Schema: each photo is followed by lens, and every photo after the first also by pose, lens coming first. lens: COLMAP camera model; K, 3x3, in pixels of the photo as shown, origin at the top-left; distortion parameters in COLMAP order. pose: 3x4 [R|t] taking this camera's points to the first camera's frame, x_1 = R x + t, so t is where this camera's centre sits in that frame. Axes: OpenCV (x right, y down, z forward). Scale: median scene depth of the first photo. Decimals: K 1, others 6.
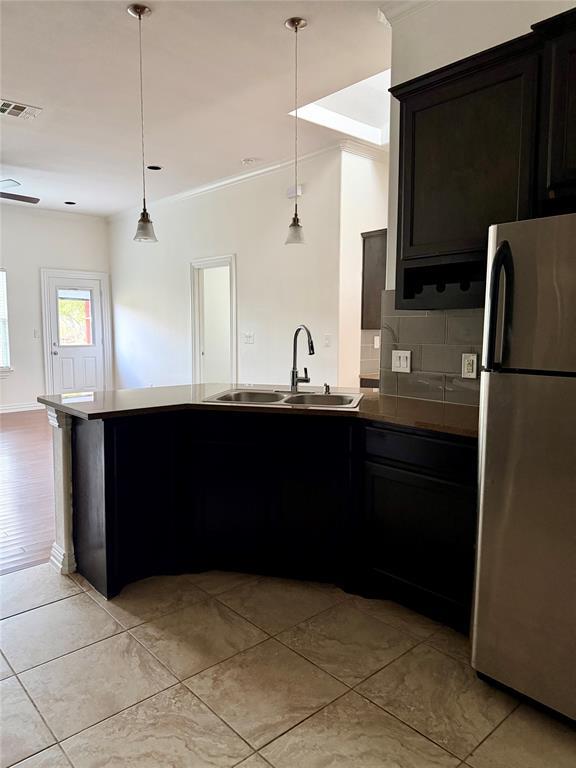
lens RADIAL K [[541.0, 0, 292.9], [0, 541.0, 382.5], [0, 0, 1]] dist [0.061820, -0.054809]
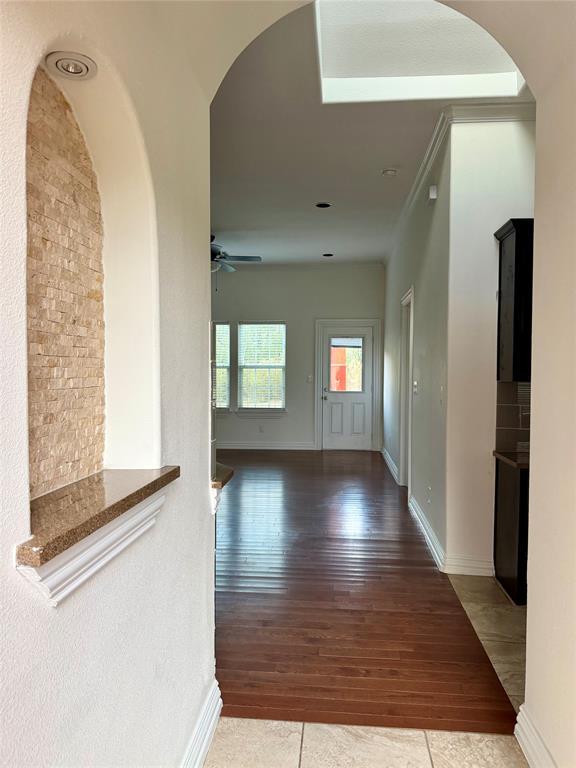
lens RADIAL K [[541.0, 0, 292.9], [0, 541.0, 382.5], [0, 0, 1]] dist [0.061820, -0.054809]
pose [[0.688715, 0.024679, -0.724612, 0.273675], [-0.087951, 0.994884, -0.049710, -0.027232], [0.719678, 0.097967, 0.687362, 0.243558]]
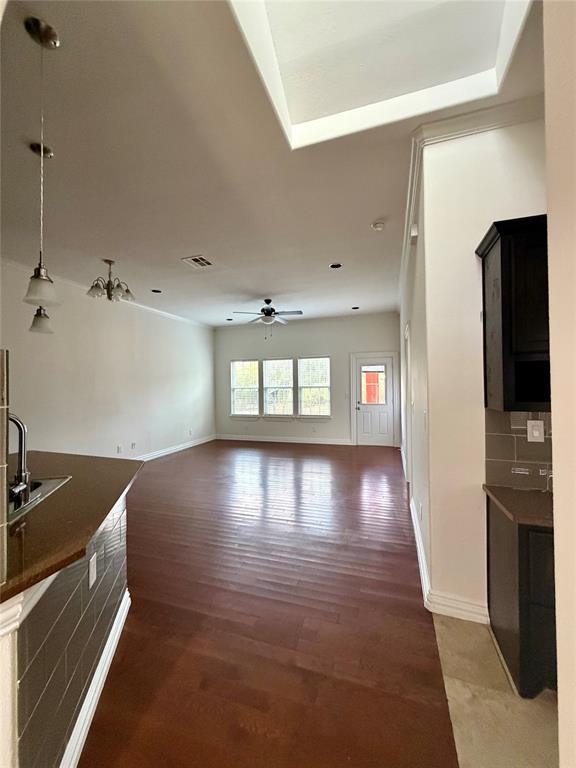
lens RADIAL K [[308.5, 0, 288.0], [0, 308.5, 384.0], [0, 0, 1]] dist [-0.001399, 0.007023]
pose [[0.504107, -0.009498, -0.863589, 0.199550], [-0.082067, 0.994888, -0.058847, -0.054991], [0.859733, 0.100537, 0.500751, 0.407281]]
